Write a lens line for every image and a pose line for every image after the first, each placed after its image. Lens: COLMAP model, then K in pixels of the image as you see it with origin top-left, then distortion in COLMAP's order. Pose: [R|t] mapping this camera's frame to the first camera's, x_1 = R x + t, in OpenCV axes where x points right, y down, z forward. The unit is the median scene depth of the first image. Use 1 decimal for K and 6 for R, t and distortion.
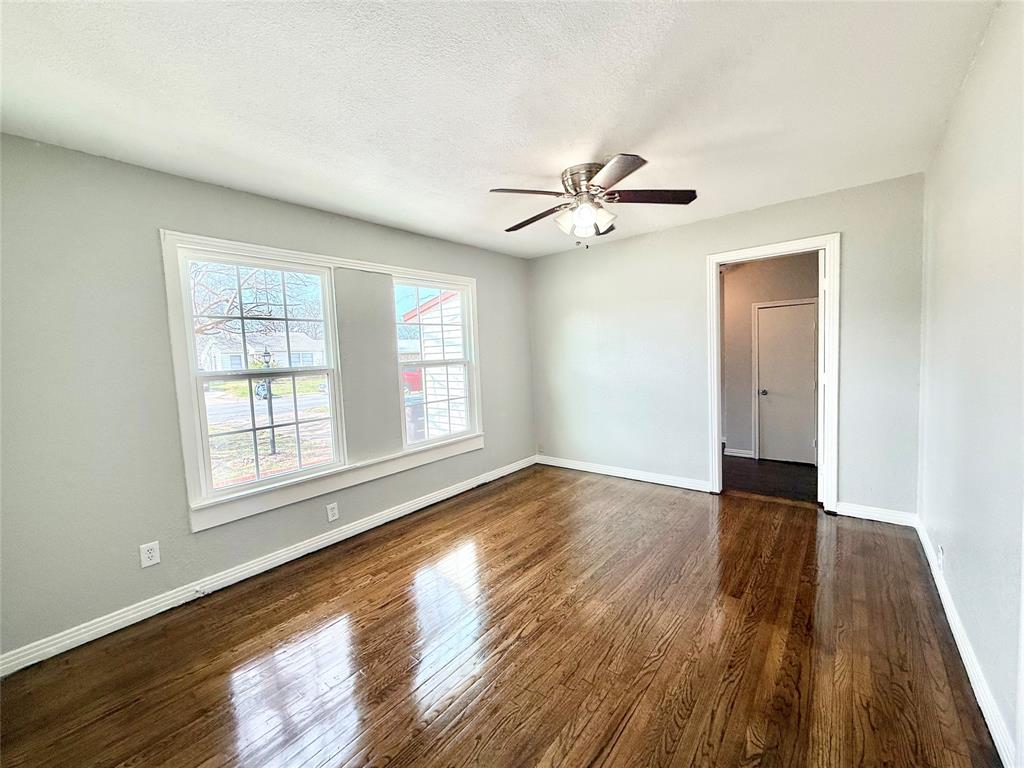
lens RADIAL K [[407.2, 0, 511.1], [0, 407.2, 382.1], [0, 0, 1]] dist [-0.000130, 0.000207]
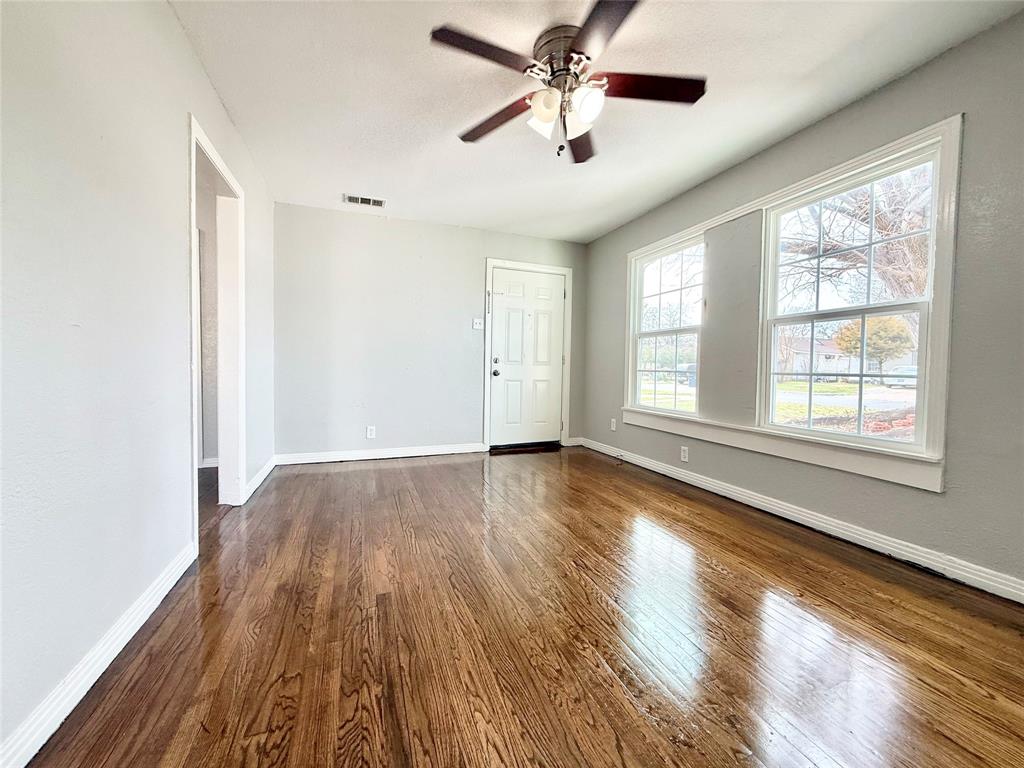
lens RADIAL K [[407.2, 0, 511.1], [0, 407.2, 382.1], [0, 0, 1]] dist [-0.000130, 0.000207]
pose [[-0.499548, 0.071067, -0.863366, 0.711192], [-0.051946, 0.992379, 0.111742, 0.016260], [0.864727, 0.100669, -0.492049, 1.032600]]
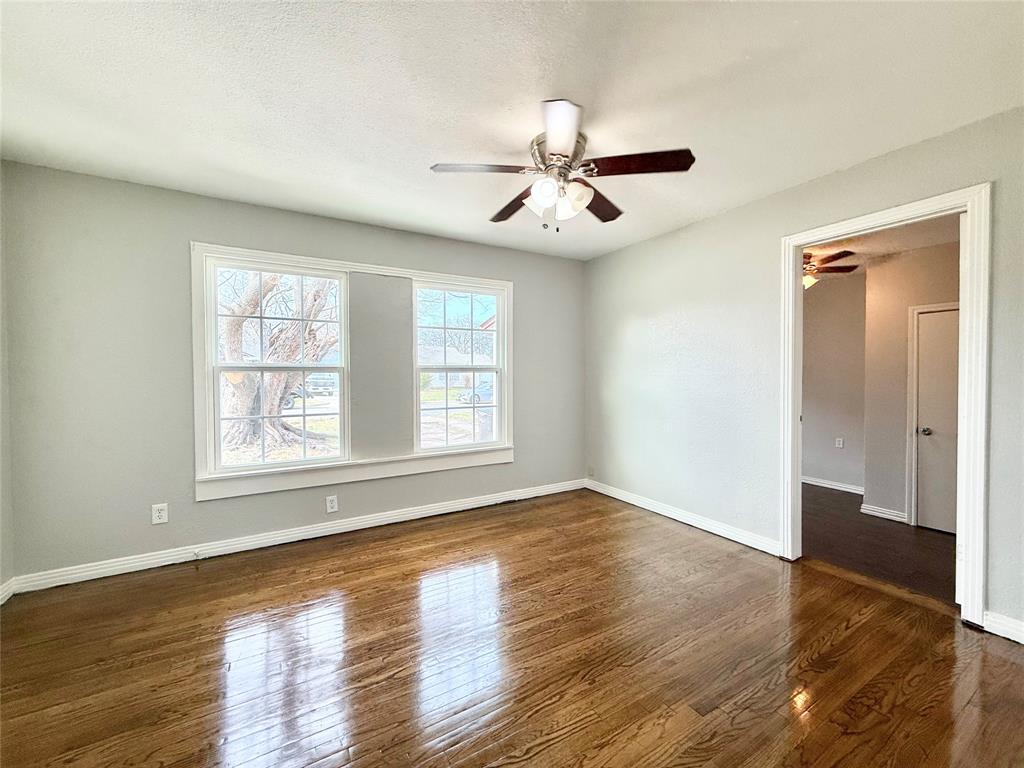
lens RADIAL K [[407.2, 0, 511.1], [0, 407.2, 382.1], [0, 0, 1]] dist [-0.000130, 0.000207]
pose [[0.938267, 0.046710, -0.342745, 0.308319], [-0.061870, 0.997524, -0.033426, 0.013215], [0.340335, 0.052568, 0.938834, 0.148623]]
